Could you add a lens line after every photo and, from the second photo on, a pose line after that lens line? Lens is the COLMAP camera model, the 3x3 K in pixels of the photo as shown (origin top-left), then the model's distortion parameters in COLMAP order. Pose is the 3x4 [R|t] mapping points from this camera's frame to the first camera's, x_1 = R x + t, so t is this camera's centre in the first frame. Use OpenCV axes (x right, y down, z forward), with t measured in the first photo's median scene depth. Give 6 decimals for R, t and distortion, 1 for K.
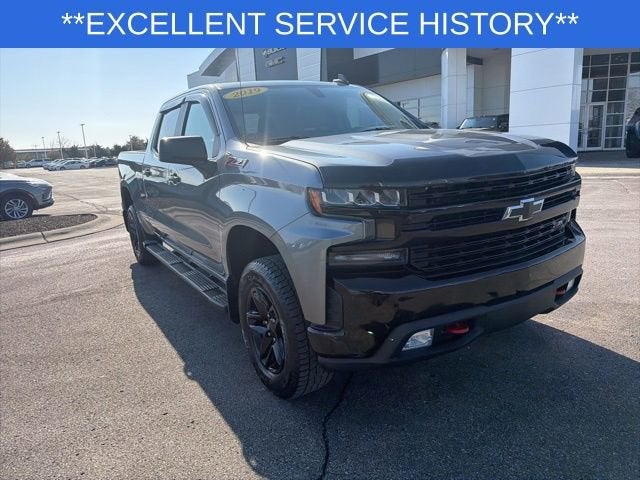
lens RADIAL K [[450.9, 0, 313.8], [0, 450.9, 231.2], [0, 0, 1]] dist [0.079572, -0.114578]
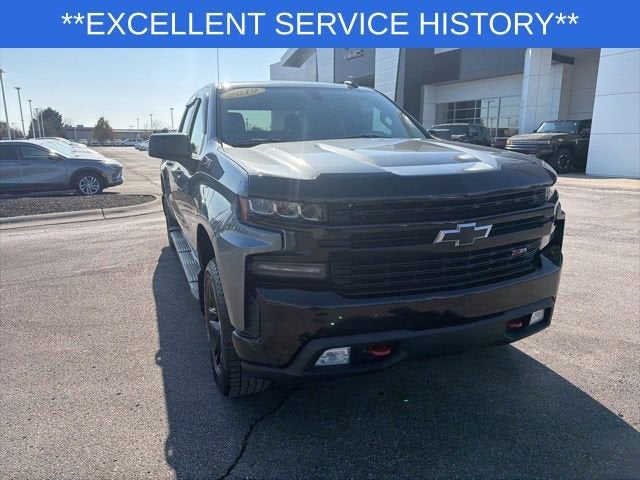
lens RADIAL K [[450.9, 0, 313.8], [0, 450.9, 231.2], [0, 0, 1]] dist [0.079572, -0.114578]
pose [[0.984347, 0.086344, -0.153642, 0.200931], [-0.083966, 0.996228, 0.021910, -0.032576], [0.154955, -0.008666, 0.987884, 0.013180]]
